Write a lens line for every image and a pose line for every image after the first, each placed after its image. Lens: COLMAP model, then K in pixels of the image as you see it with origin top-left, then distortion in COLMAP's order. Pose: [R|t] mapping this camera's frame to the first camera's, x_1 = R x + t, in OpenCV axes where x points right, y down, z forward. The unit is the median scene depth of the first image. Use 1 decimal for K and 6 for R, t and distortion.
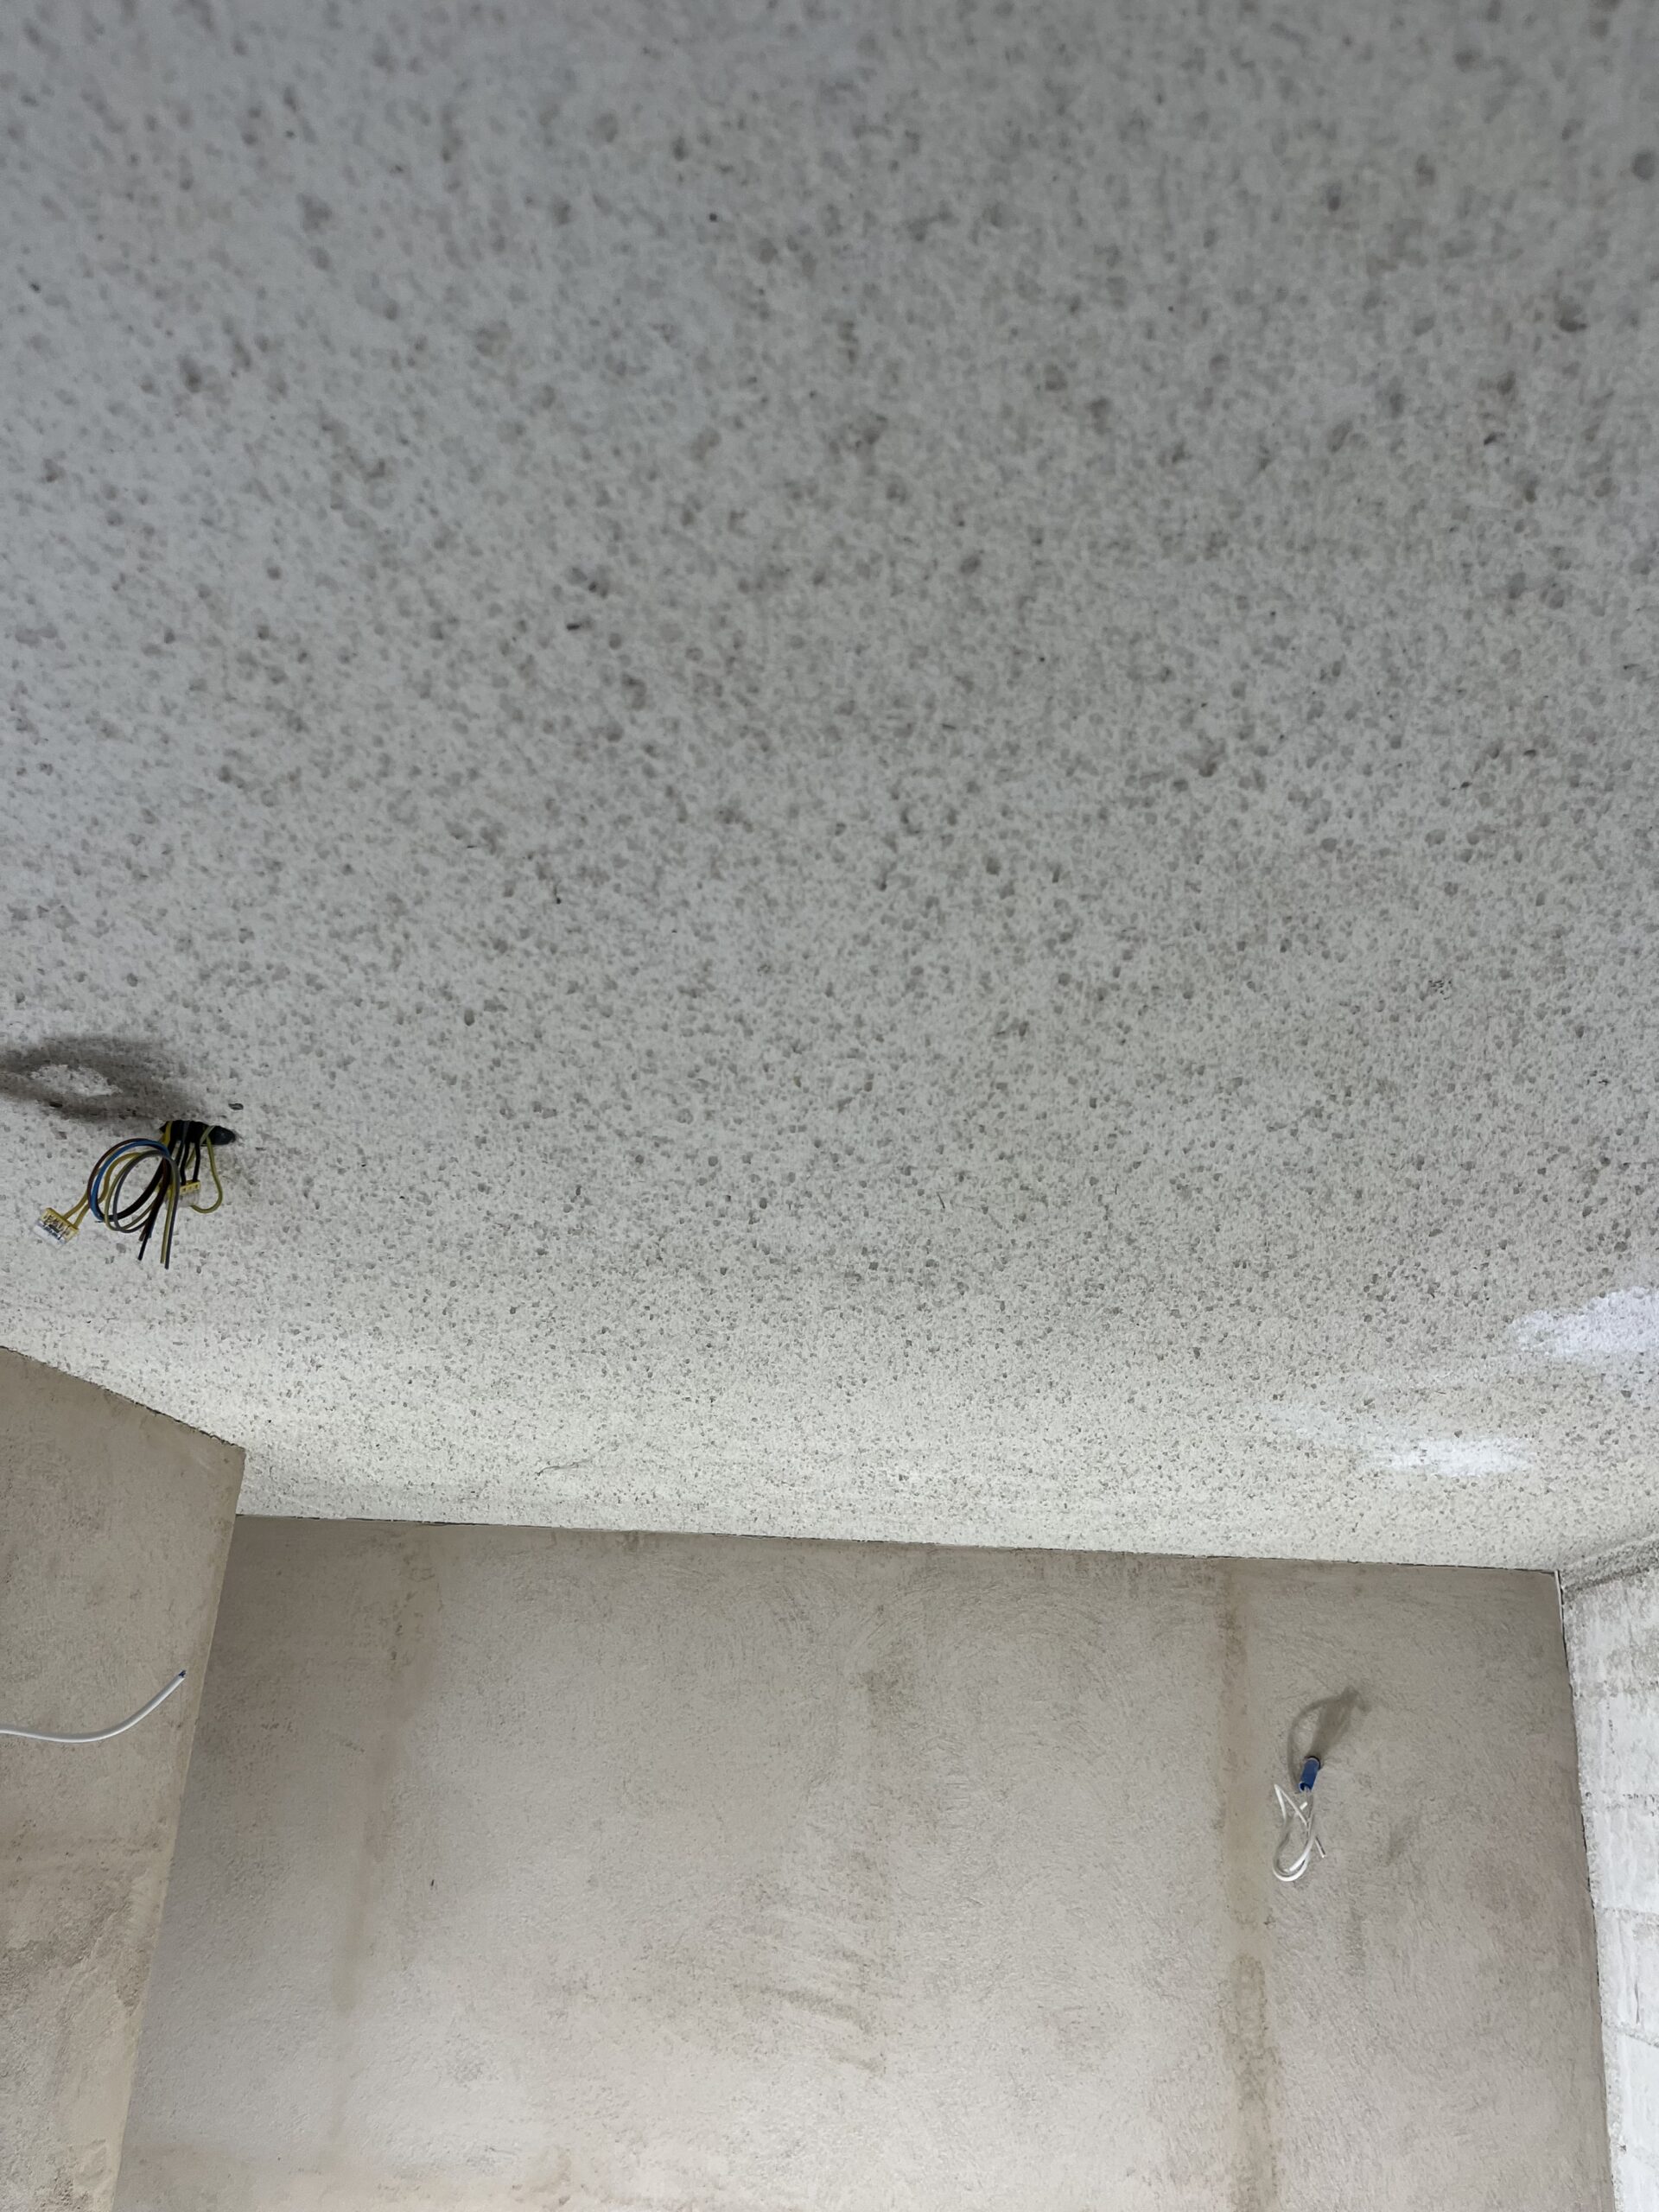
lens RADIAL K [[1658.5, 0, 829.5], [0, 1658.5, 1106.0], [0, 0, 1]] dist [0.089113, -0.113182]
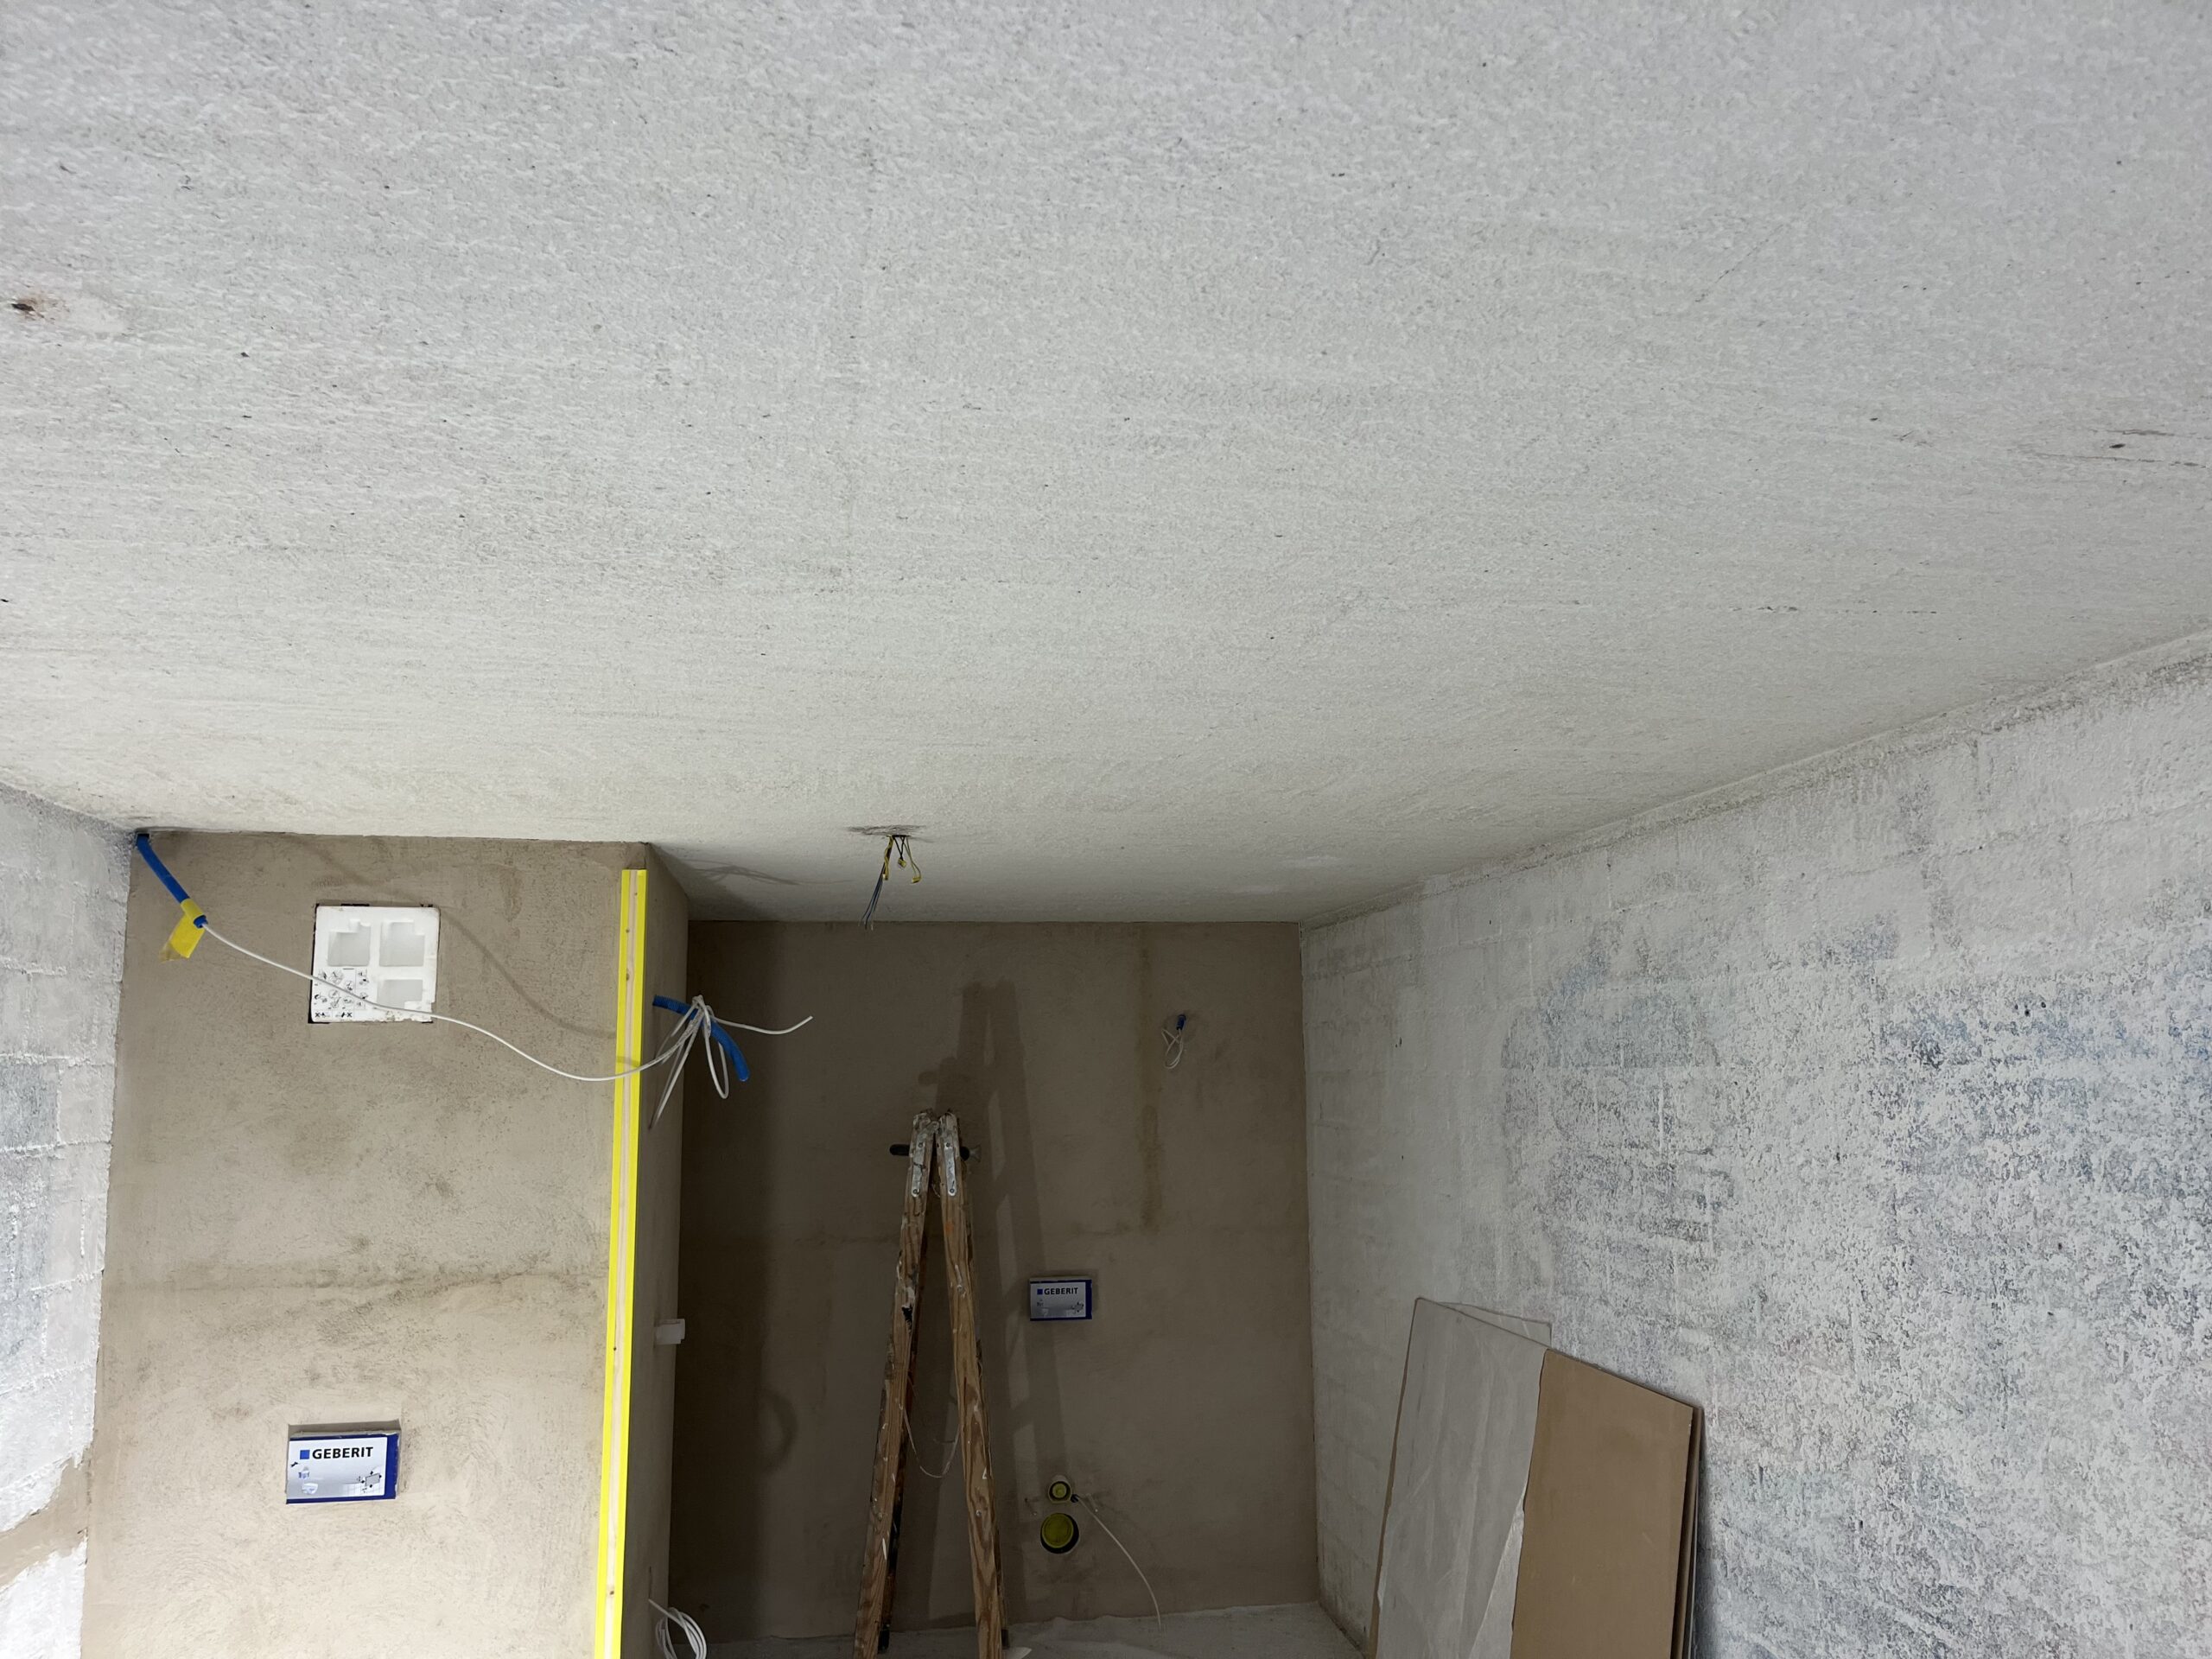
lens RADIAL K [[1619.2, 0, 1106.0], [0, 1619.2, 829.5], [0, 0, 1]] dist [0.078683, -0.107657]
pose [[0.965991, -0.024093, 0.257450, -0.306345], [-0.035852, 0.973553, 0.225633, -0.275482], [-0.256077, -0.227189, 0.939579, -0.780705]]
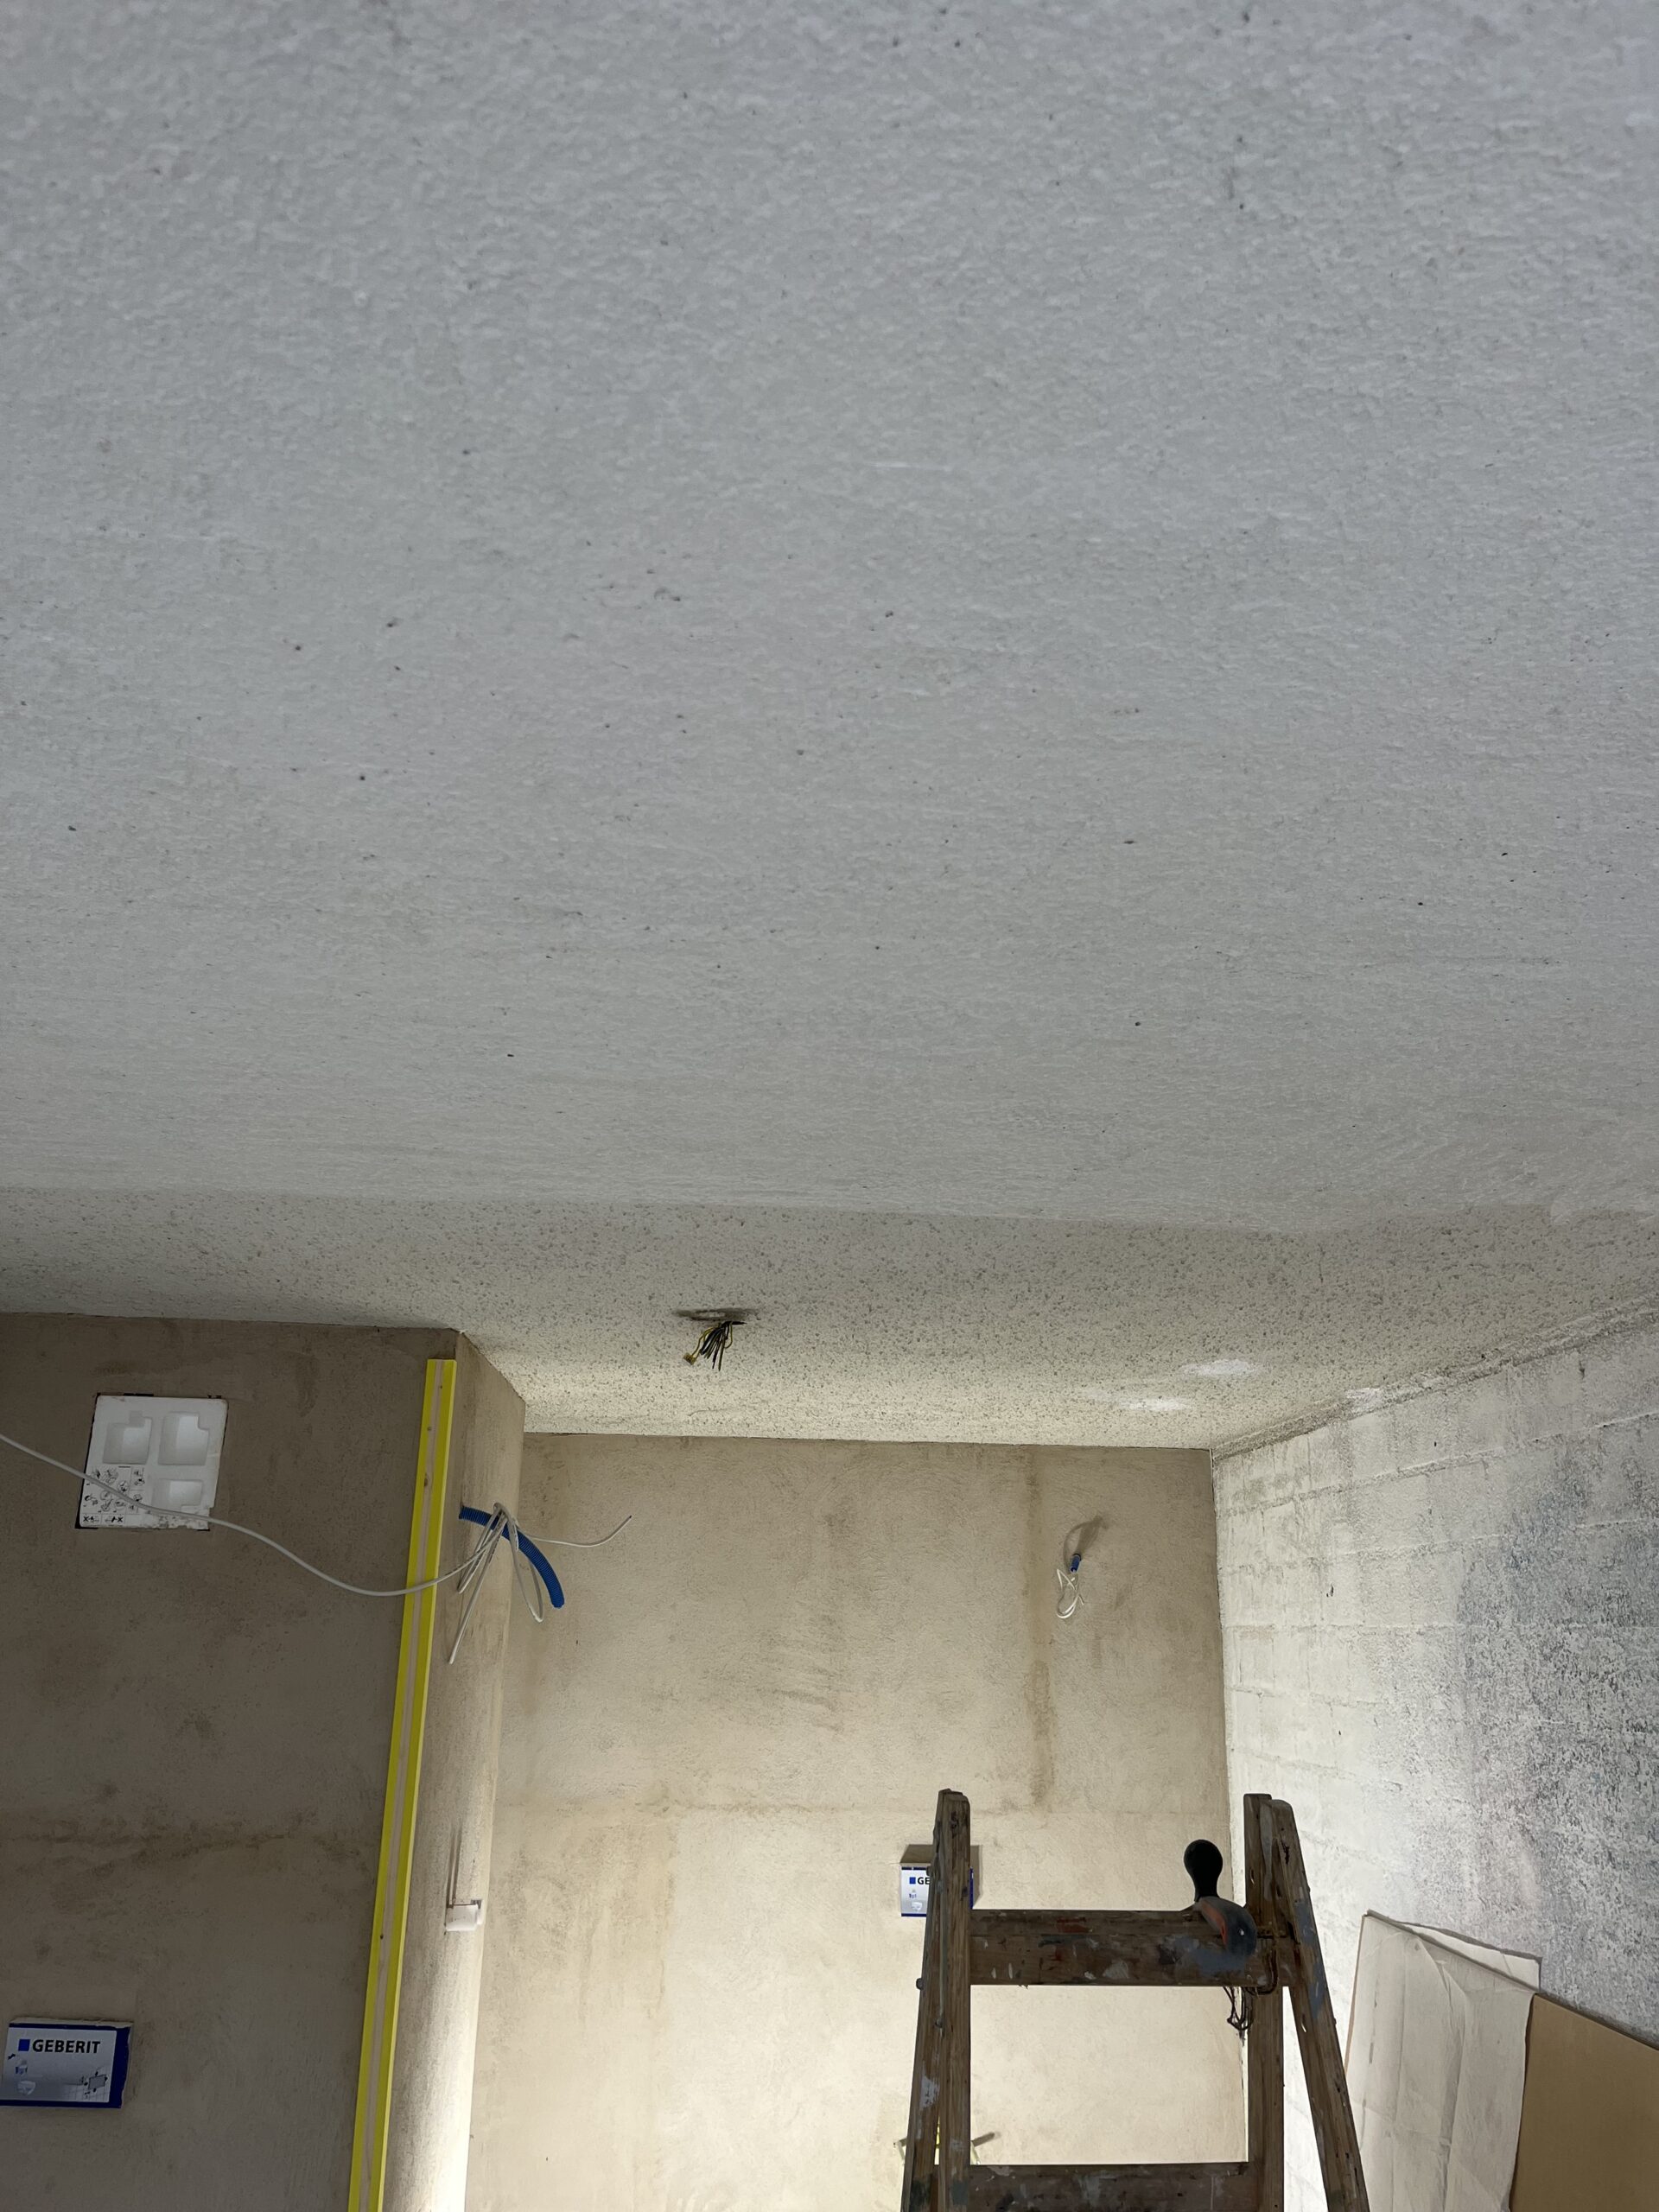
lens RADIAL K [[1619.2, 0, 838.3], [0, 1619.2, 1096.3], [0, 0, 1]] dist [0.078683, -0.107657]
pose [[0.988086, 0.013810, 0.153282, -0.245282], [-0.024362, 0.997444, 0.067177, -0.217476], [-0.151962, -0.070111, 0.985897, -0.662112]]
